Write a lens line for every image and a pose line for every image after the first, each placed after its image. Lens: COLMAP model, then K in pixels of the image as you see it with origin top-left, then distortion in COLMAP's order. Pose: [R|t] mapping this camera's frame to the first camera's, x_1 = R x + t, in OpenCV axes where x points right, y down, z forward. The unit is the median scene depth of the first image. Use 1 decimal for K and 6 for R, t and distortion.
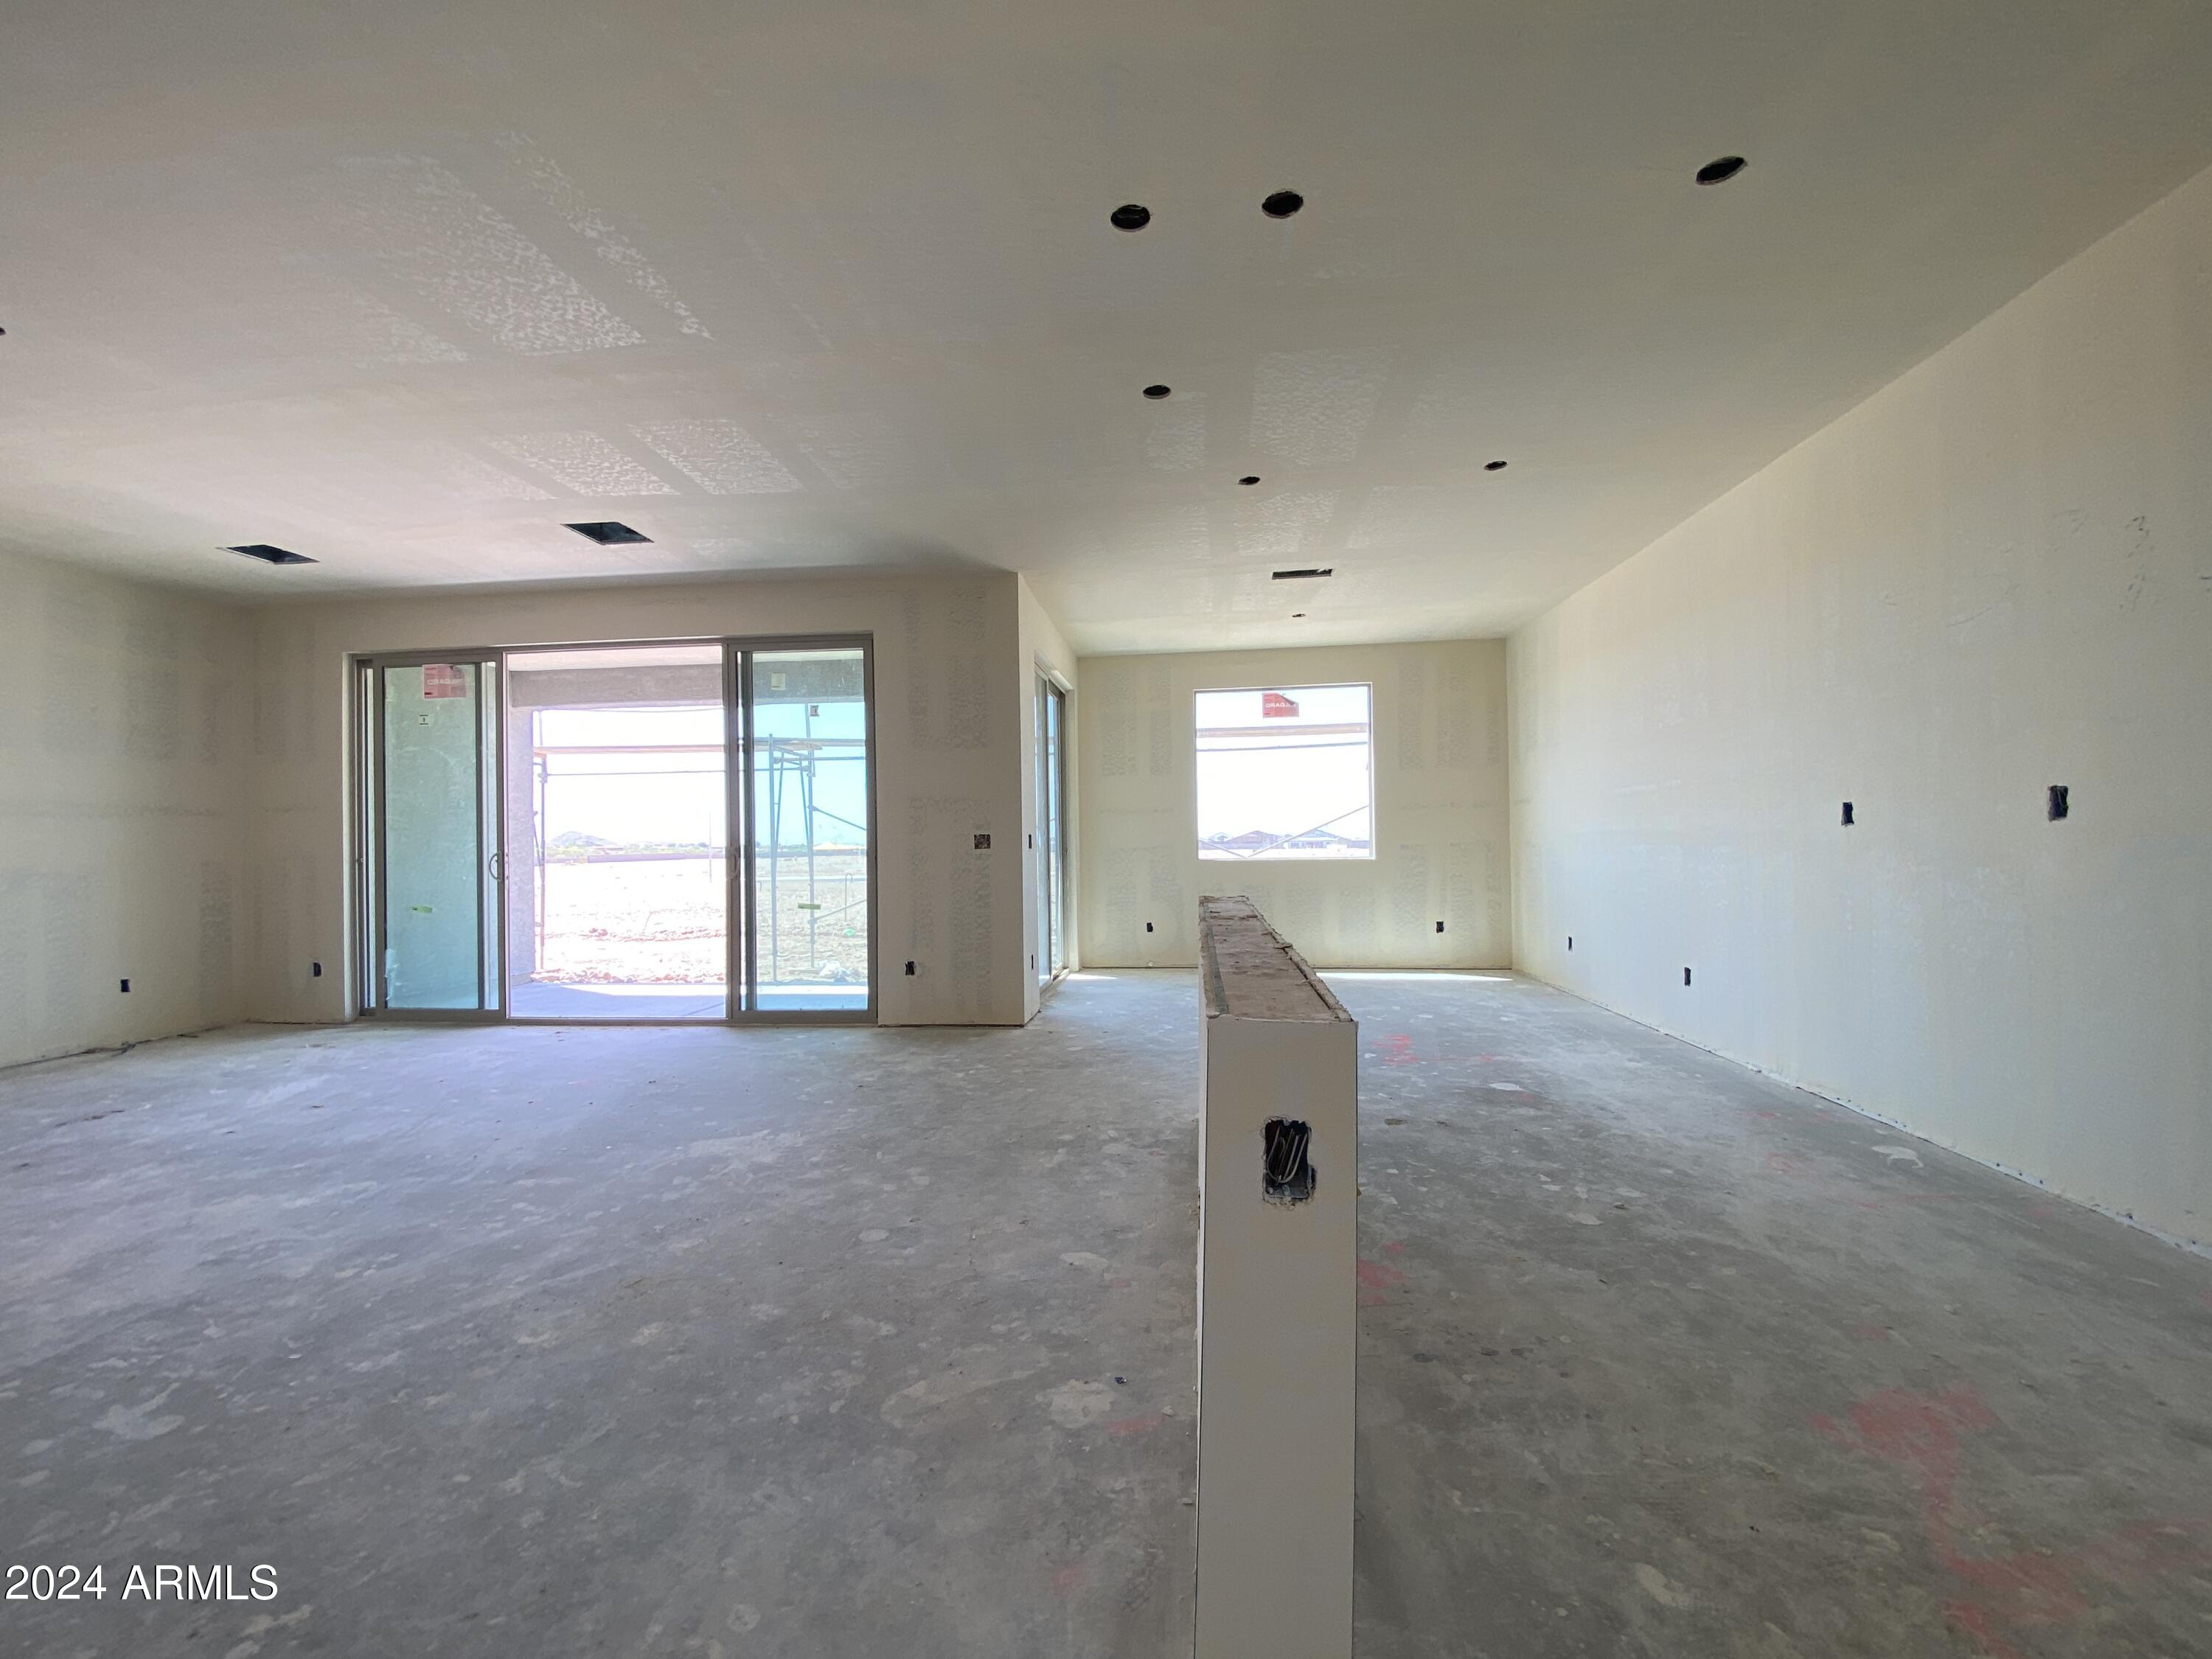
lens RADIAL K [[897.3, 0, 1111.2], [0, 897.3, 835.2], [0, 0, 1]] dist [0.010208, -0.016696]
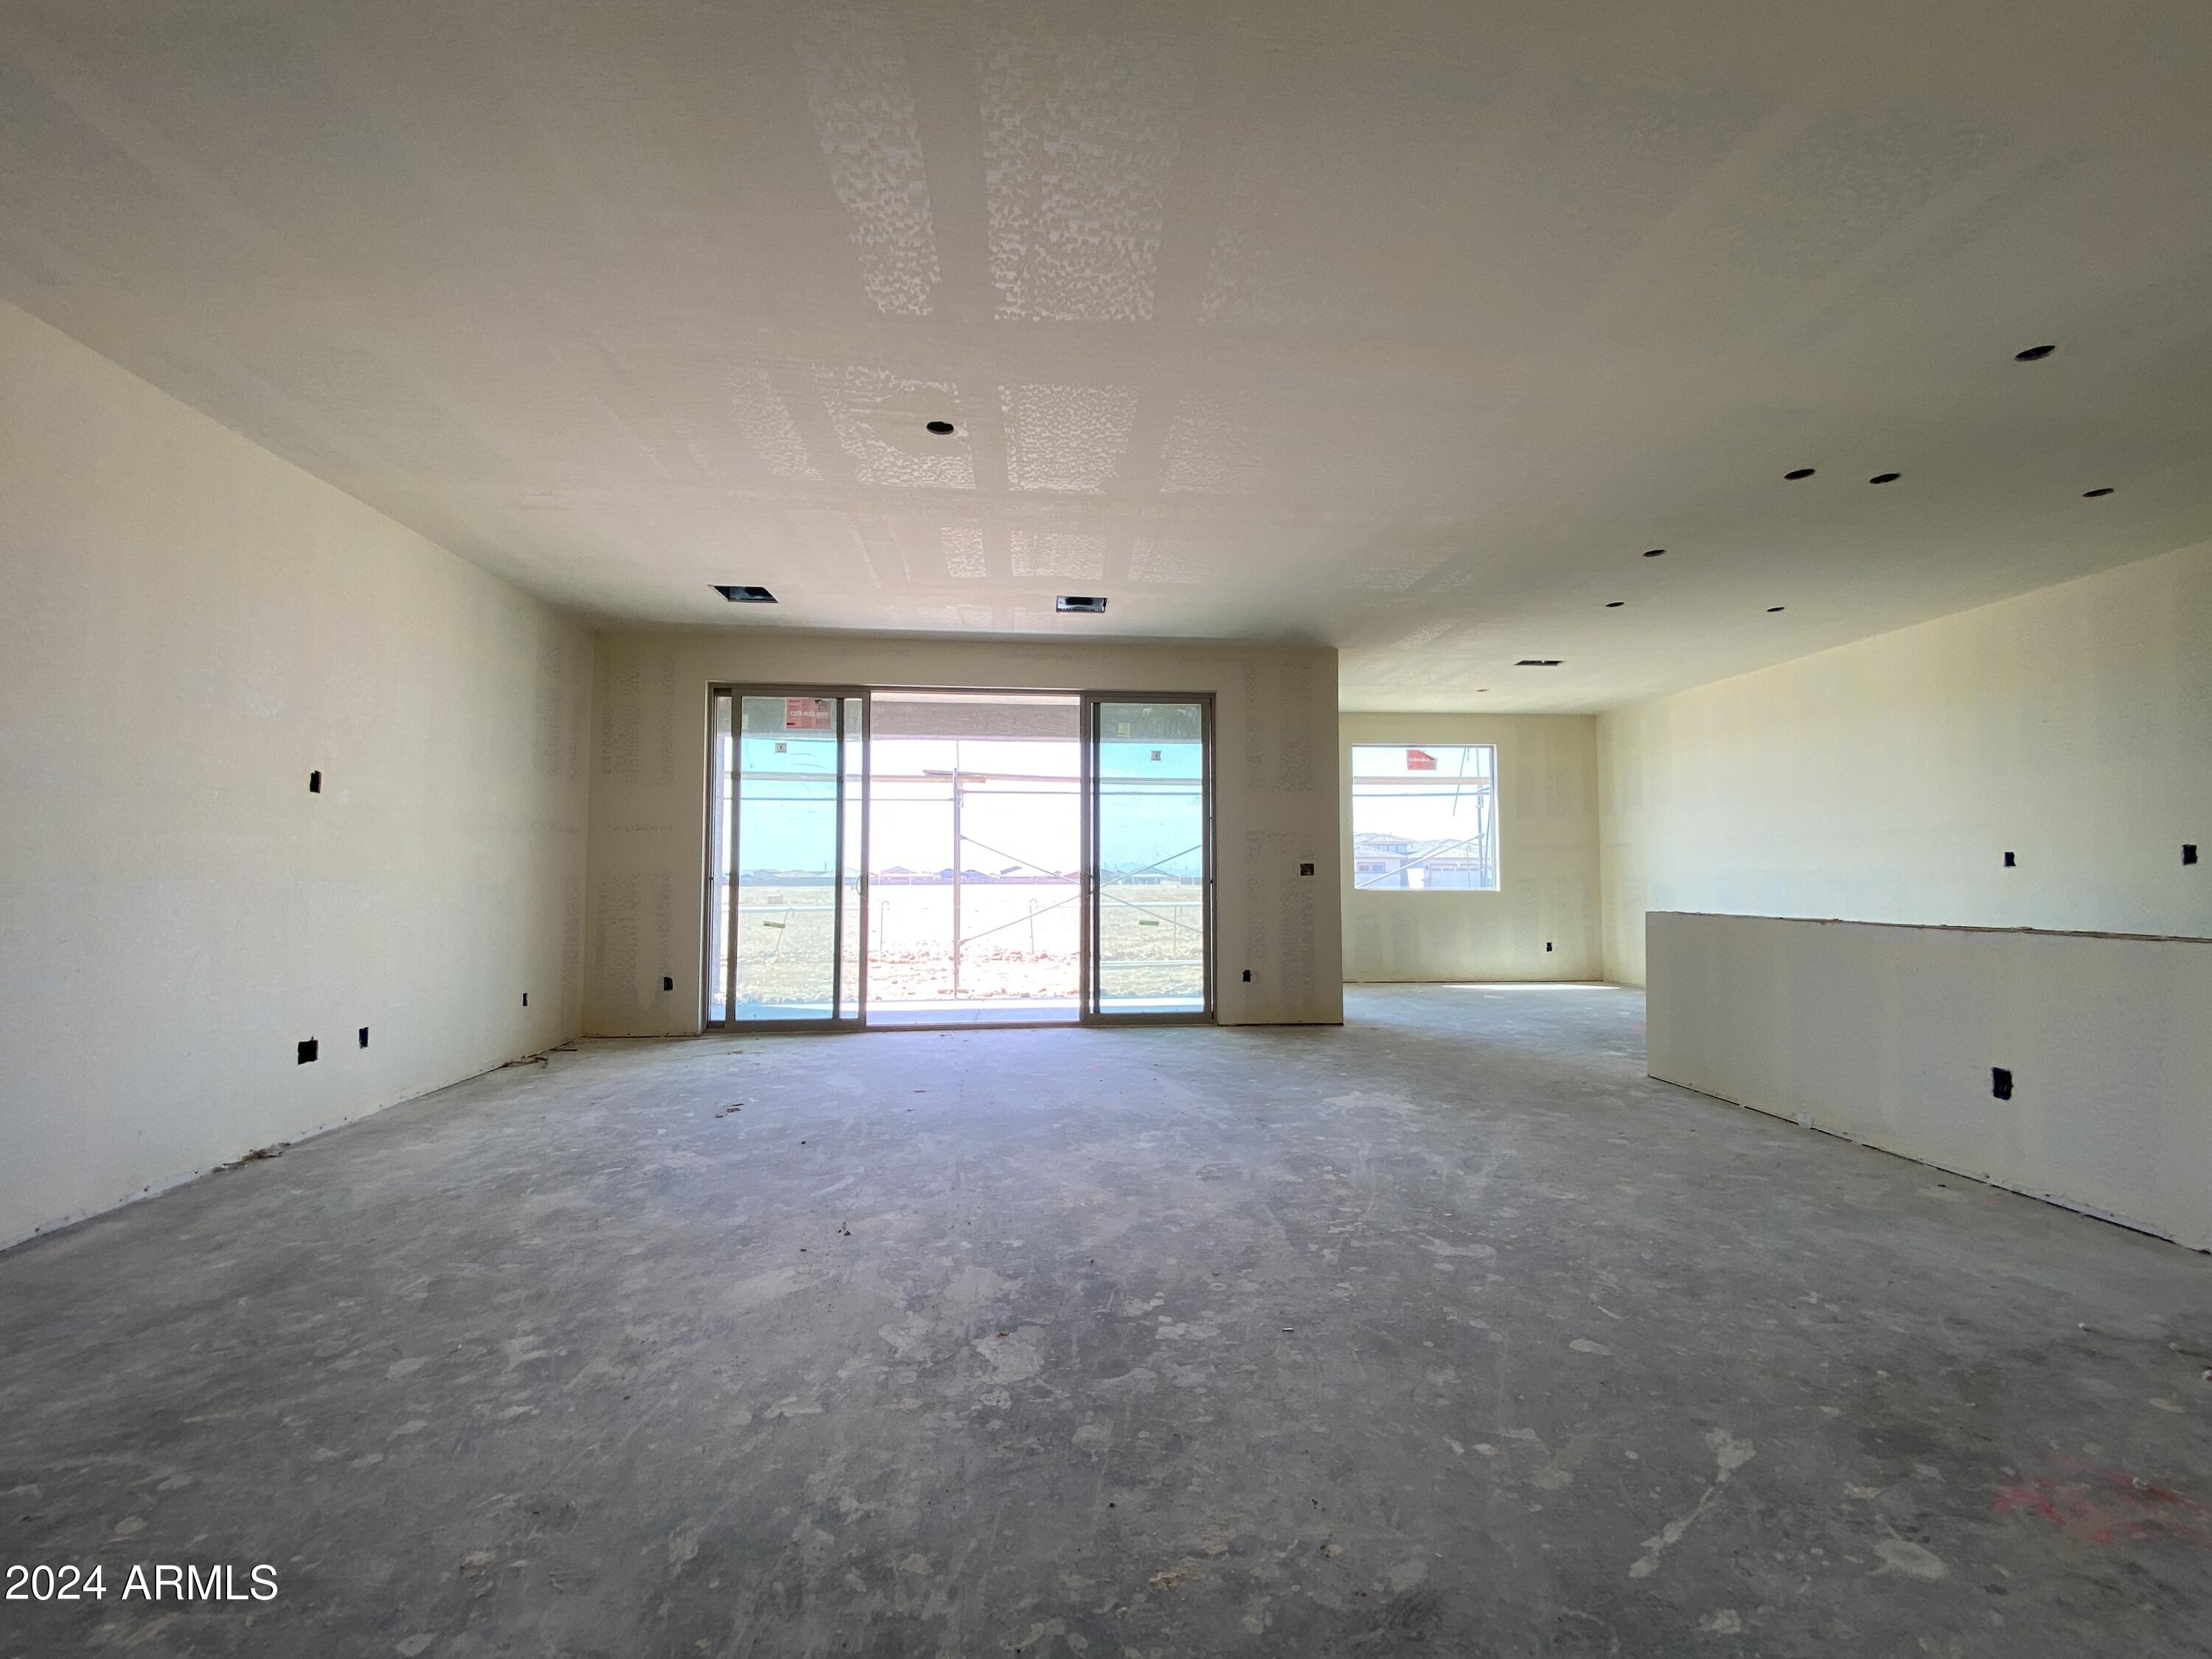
lens RADIAL K [[898.0, 0, 1106.0], [0, 898.0, 829.5], [0, 0, 1]] dist [0.033373, -0.030653]
pose [[0.982564, 0.024708, 0.184277, -0.618070], [-0.016493, 0.998806, -0.045977, 0.013096], [-0.185193, 0.042136, 0.981798, -0.132287]]
